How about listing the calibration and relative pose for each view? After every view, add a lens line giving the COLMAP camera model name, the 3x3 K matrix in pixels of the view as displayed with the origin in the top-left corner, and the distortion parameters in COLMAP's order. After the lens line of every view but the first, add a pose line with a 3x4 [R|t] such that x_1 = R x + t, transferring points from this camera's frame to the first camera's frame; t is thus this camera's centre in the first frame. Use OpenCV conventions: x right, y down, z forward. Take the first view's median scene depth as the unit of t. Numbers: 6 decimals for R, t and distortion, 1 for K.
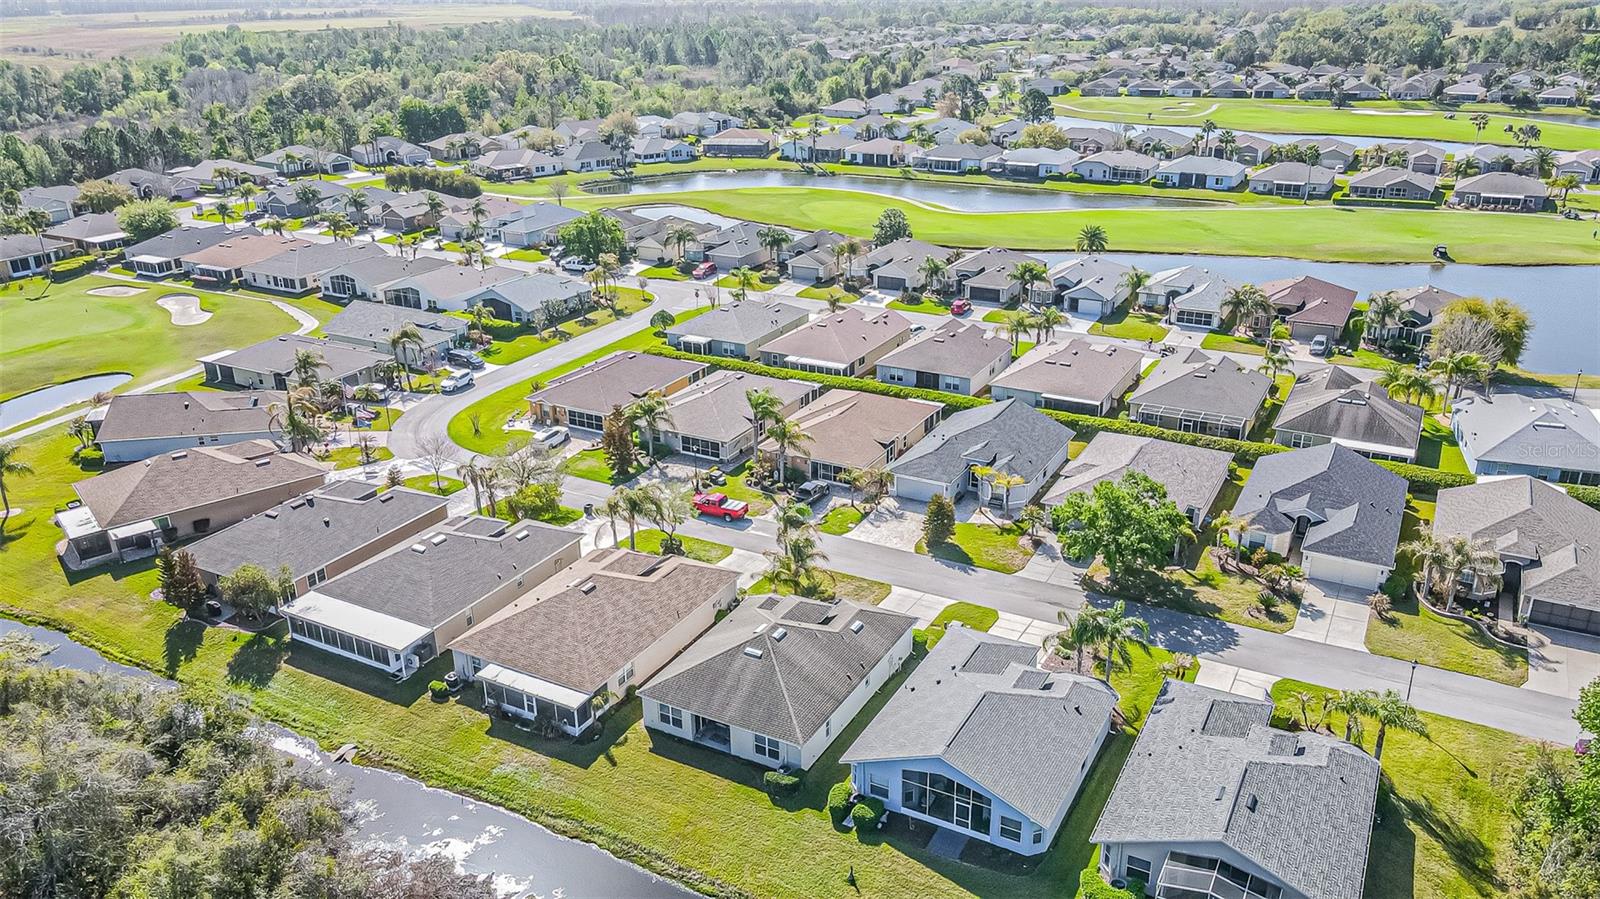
lens RADIAL K [[1240.4, 0, 800.0], [0, 1240.4, 449.5], [0, 0, 1]] dist [-0.026350, 0.101797]
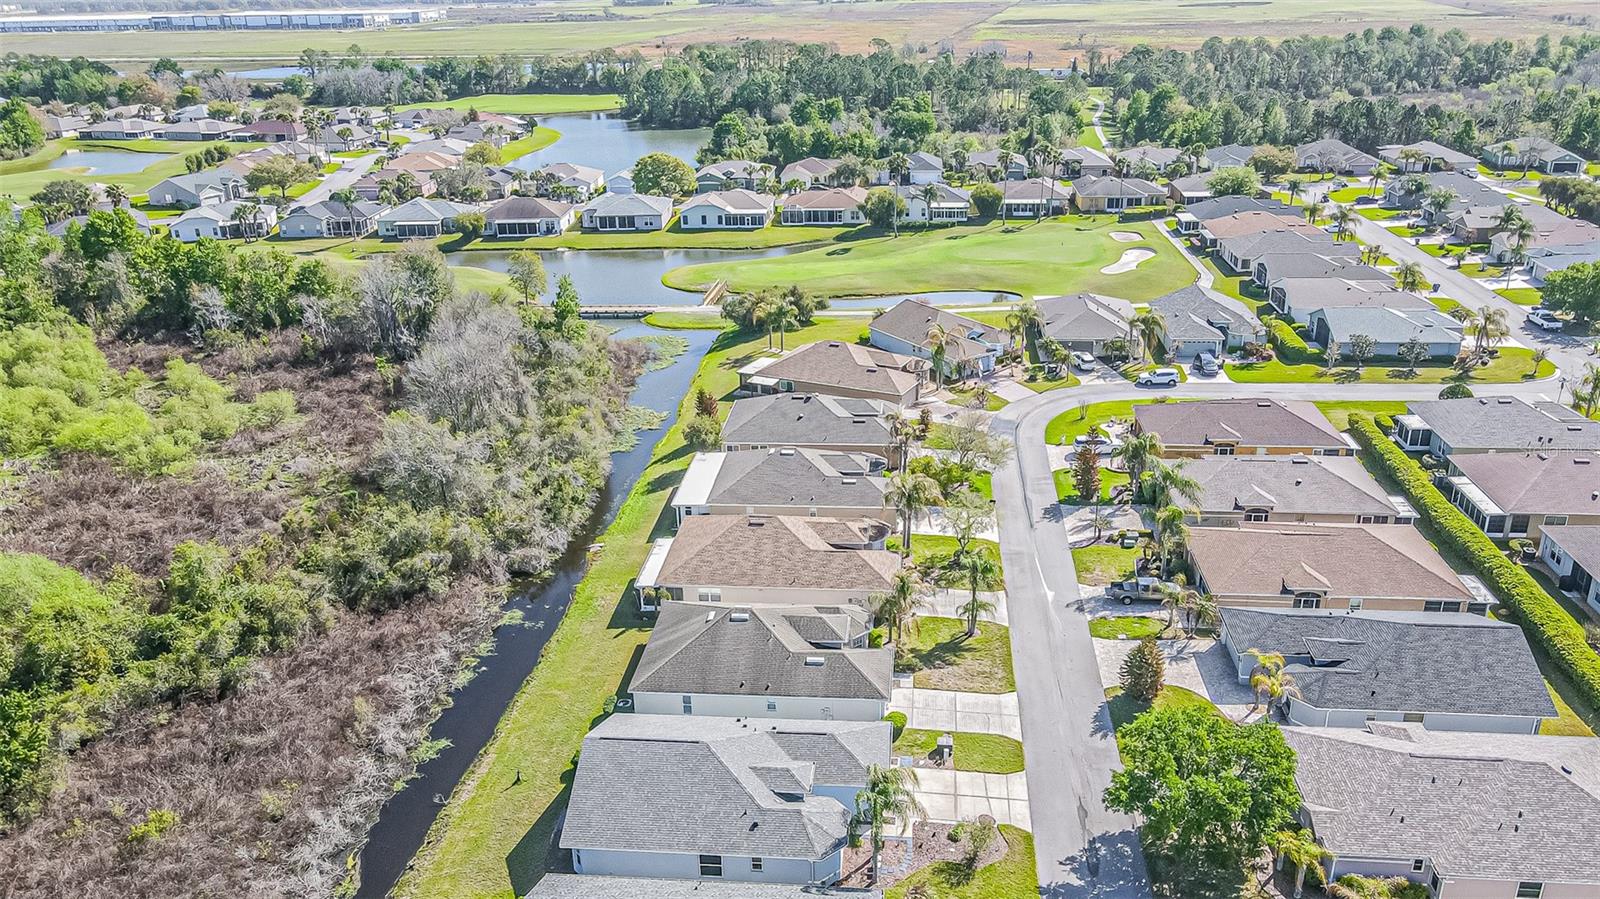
lens RADIAL K [[1240.4, 0, 800.0], [0, 1240.4, 449.5], [0, 0, 1]] dist [-0.026350, 0.101797]
pose [[0.384954, 0.344630, -0.856178, 0.470927], [-0.319190, 0.920137, 0.226861, -0.130020], [0.865984, 0.185952, 0.464212, 0.276699]]
